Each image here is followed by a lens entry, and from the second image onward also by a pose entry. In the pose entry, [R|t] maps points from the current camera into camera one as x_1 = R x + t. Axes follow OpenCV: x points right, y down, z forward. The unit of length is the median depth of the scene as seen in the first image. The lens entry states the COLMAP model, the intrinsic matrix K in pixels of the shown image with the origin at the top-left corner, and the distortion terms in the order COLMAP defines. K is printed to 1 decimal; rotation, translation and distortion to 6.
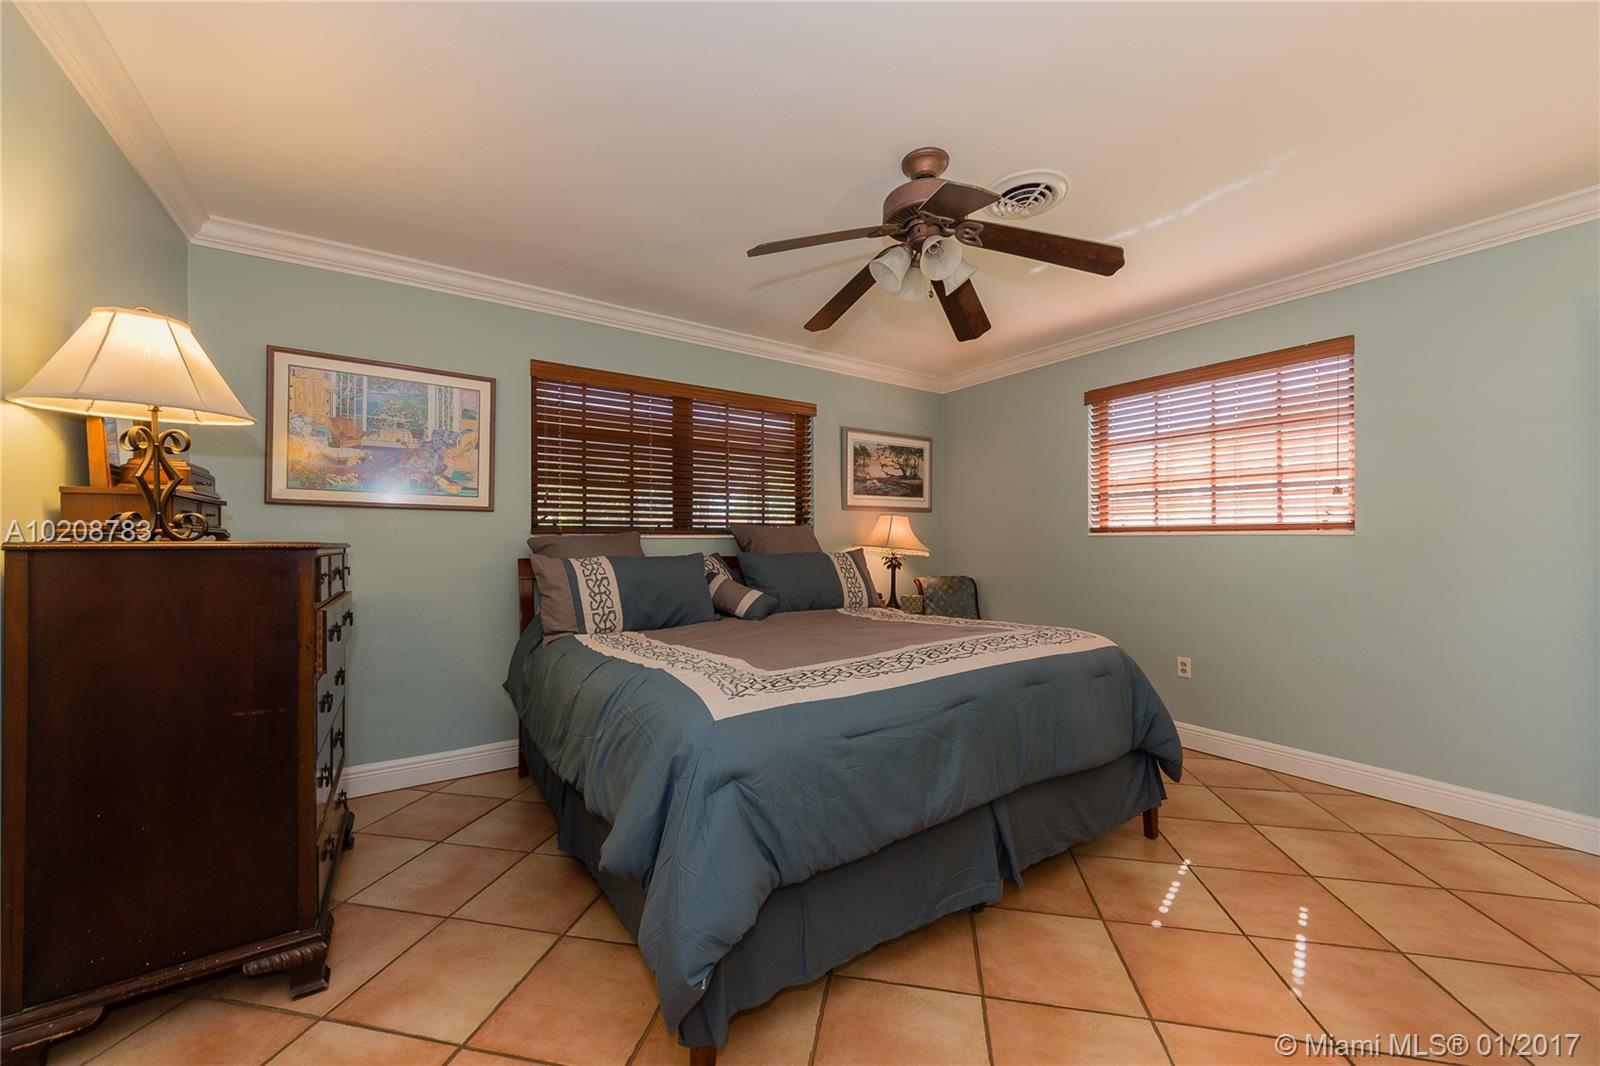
lens RADIAL K [[586.9, 0, 797.4], [0, 586.9, 537.4], [0, 0, 1]] dist [0.000153, -0.000046]
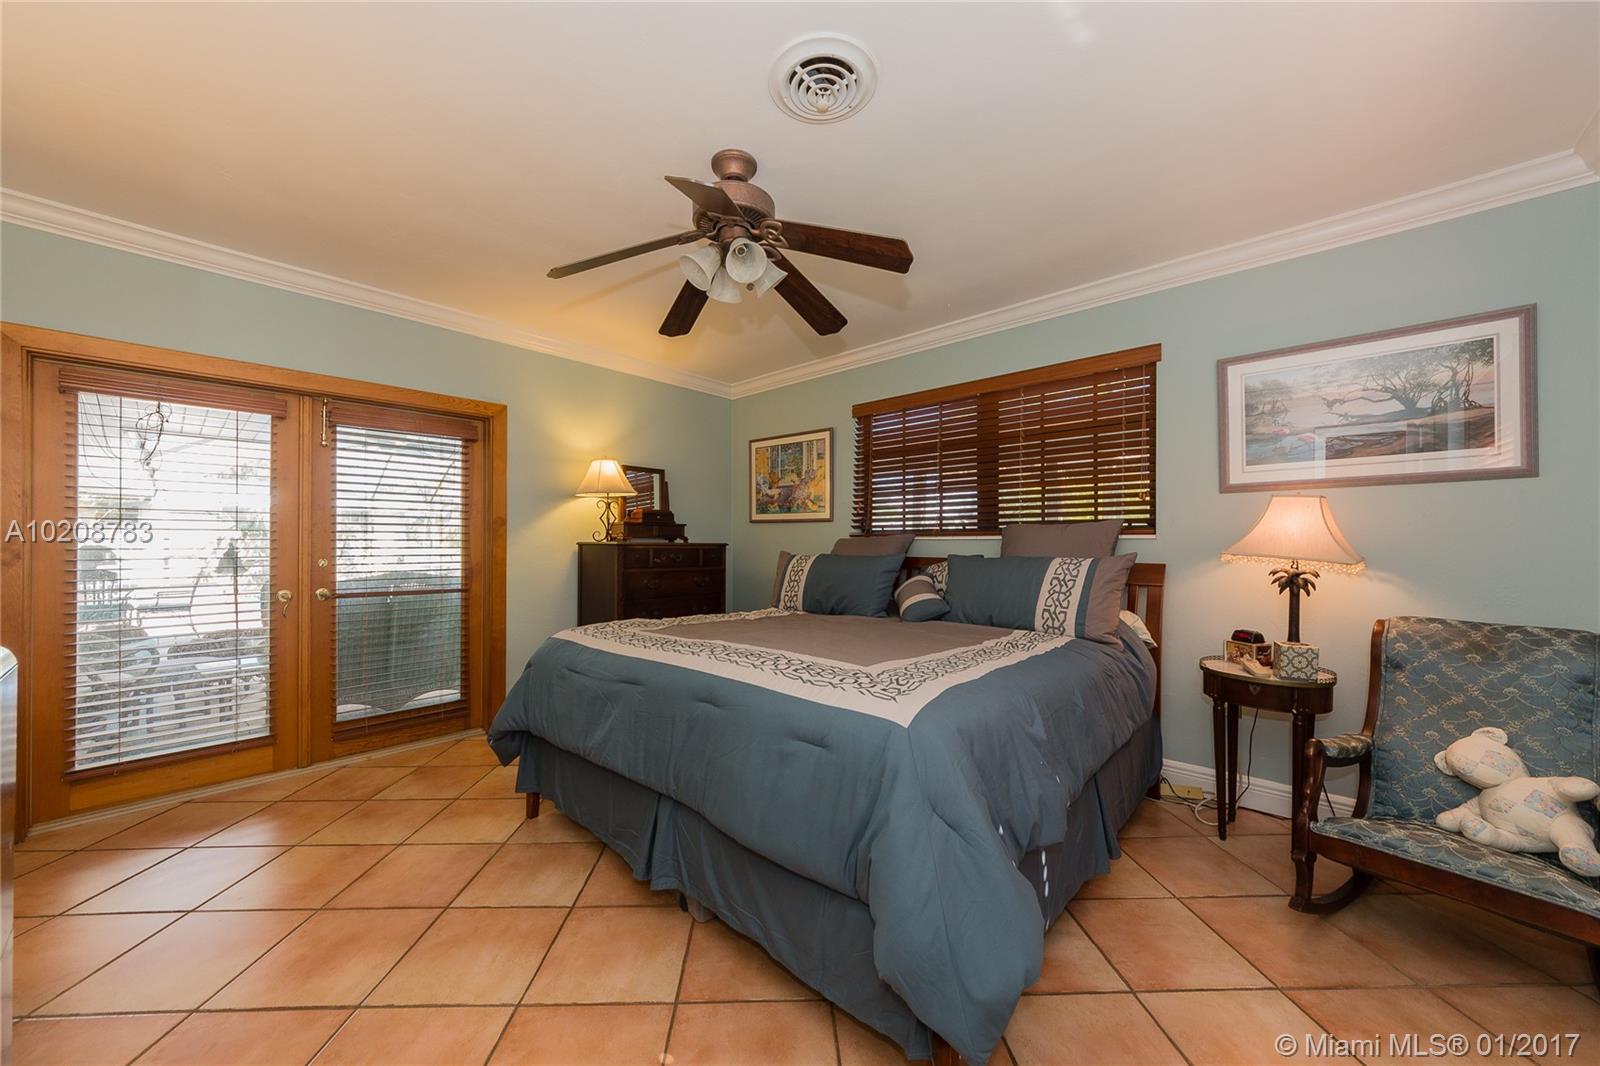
lens RADIAL K [[586.9, 0, 797.4], [0, 586.9, 537.4], [0, 0, 1]] dist [0.000153, -0.000046]
pose [[0.234931, -0.006746, -0.971989, 0.718642], [0.008906, 0.999949, -0.004787, 0.000005], [0.971971, -0.007532, 0.234979, 0.507974]]
